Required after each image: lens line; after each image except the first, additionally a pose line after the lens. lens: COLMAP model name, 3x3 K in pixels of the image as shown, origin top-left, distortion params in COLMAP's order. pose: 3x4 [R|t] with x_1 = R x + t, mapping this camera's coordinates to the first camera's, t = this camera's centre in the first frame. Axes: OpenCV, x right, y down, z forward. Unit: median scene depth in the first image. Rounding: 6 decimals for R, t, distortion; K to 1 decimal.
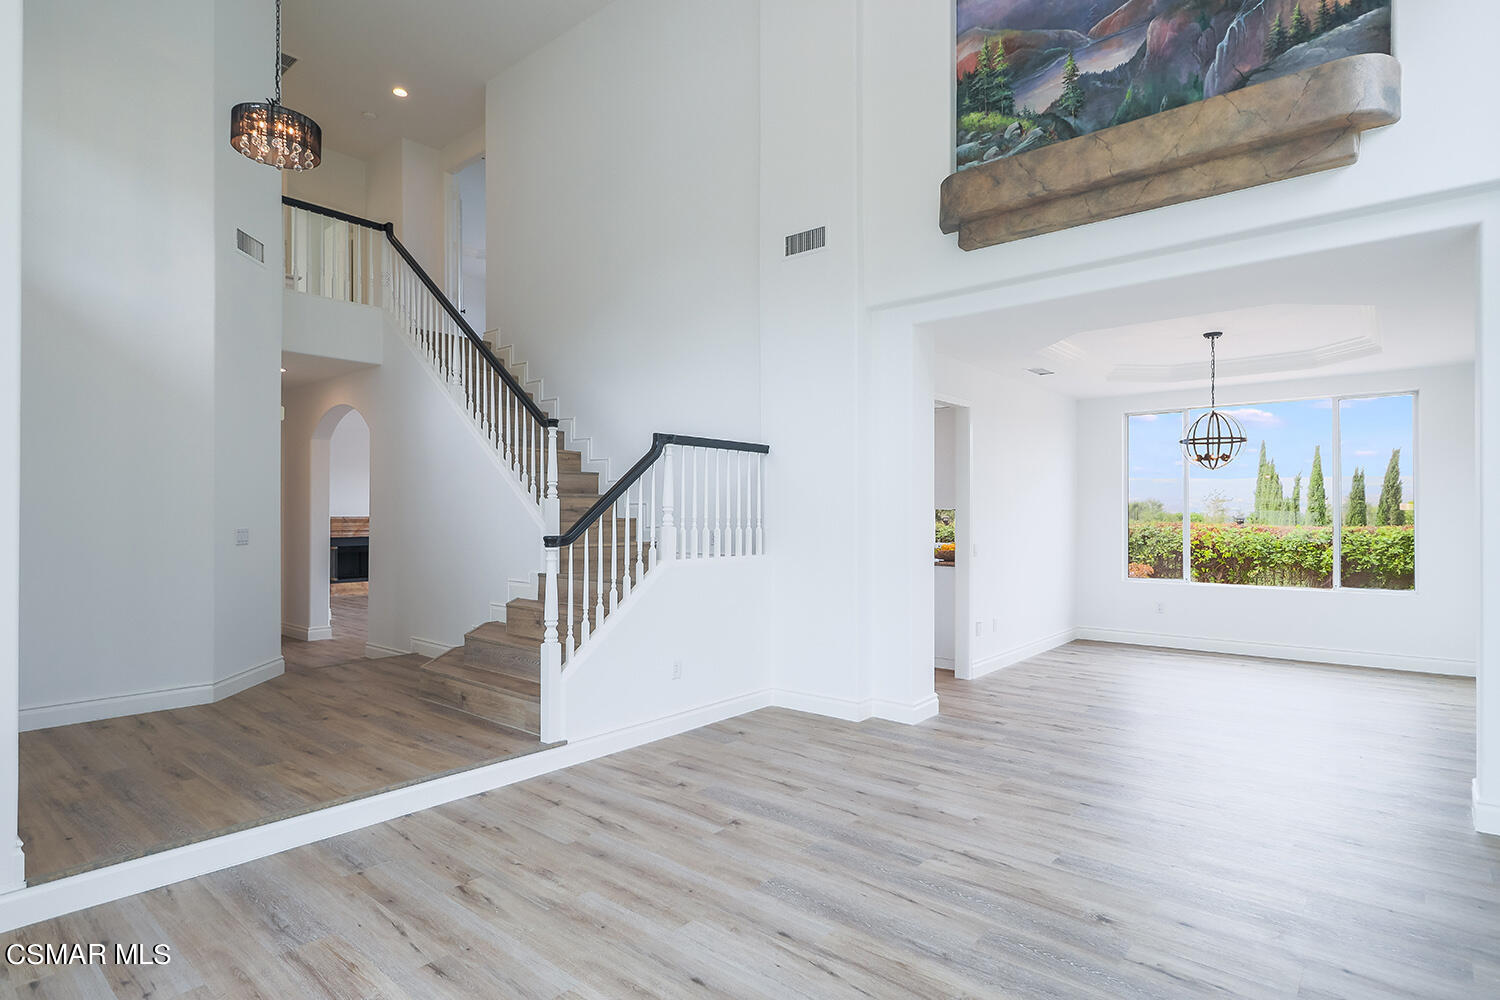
lens RADIAL K [[776.2, 0, 750.0], [0, 776.2, 500.0], [0, 0, 1]] dist [-0.034165, -0.000596]
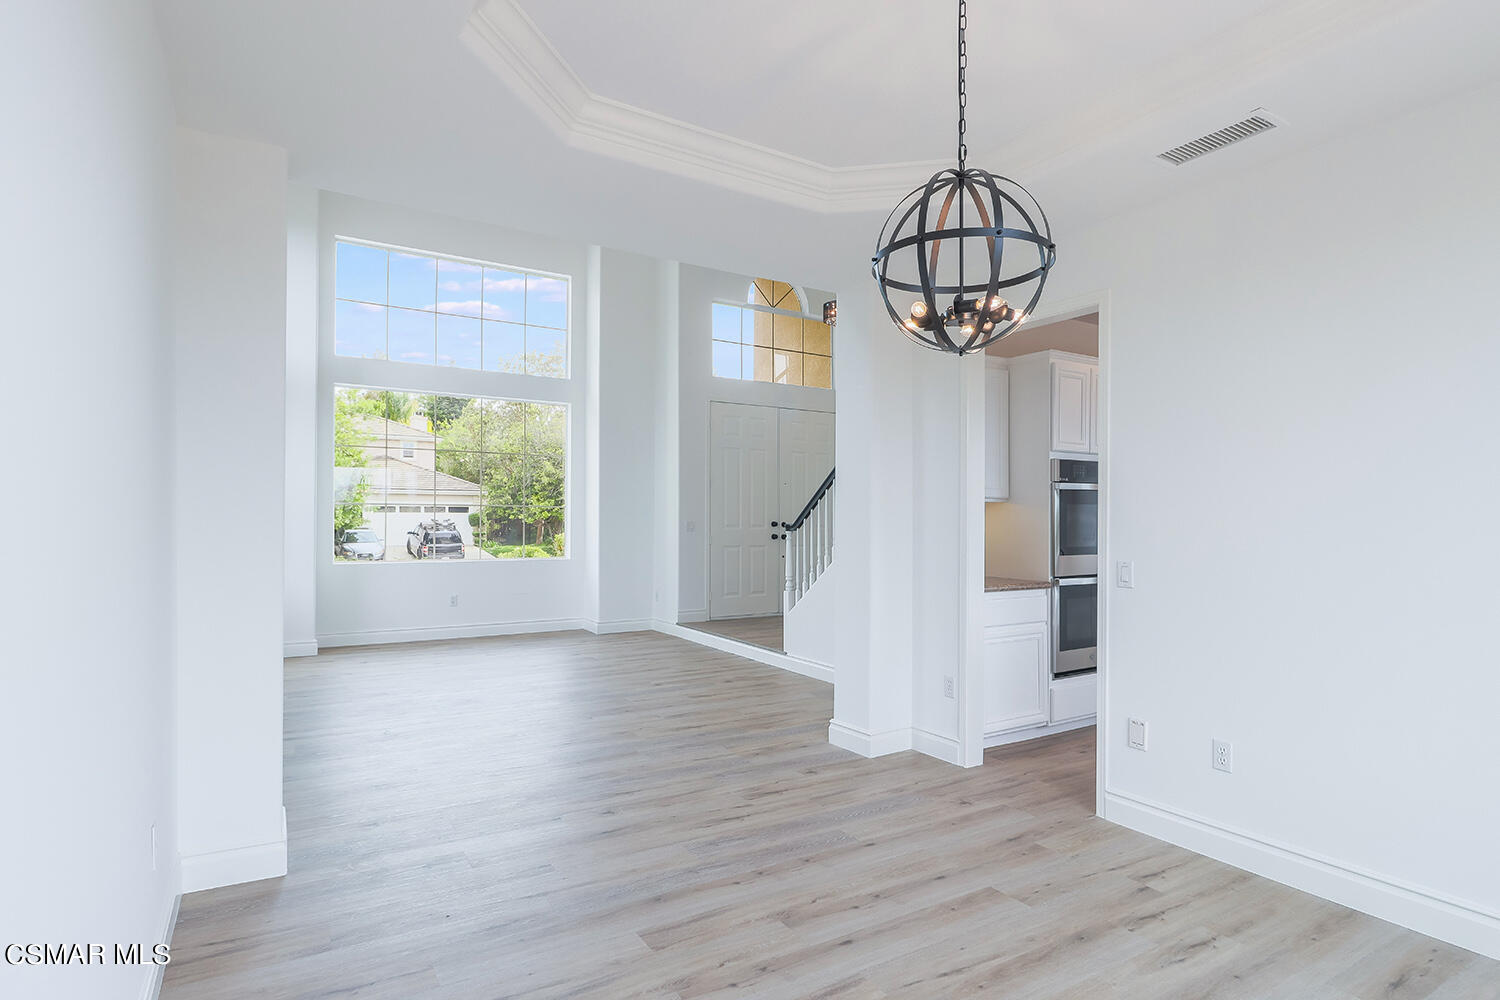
lens RADIAL K [[776.2, 0, 750.0], [0, 776.2, 500.0], [0, 0, 1]] dist [-0.034165, -0.000596]
pose [[-0.301533, -0.022494, -0.953190, 1.270516], [0.016469, 0.999450, -0.028796, 0.038161], [0.953313, -0.024381, -0.300997, 1.370115]]
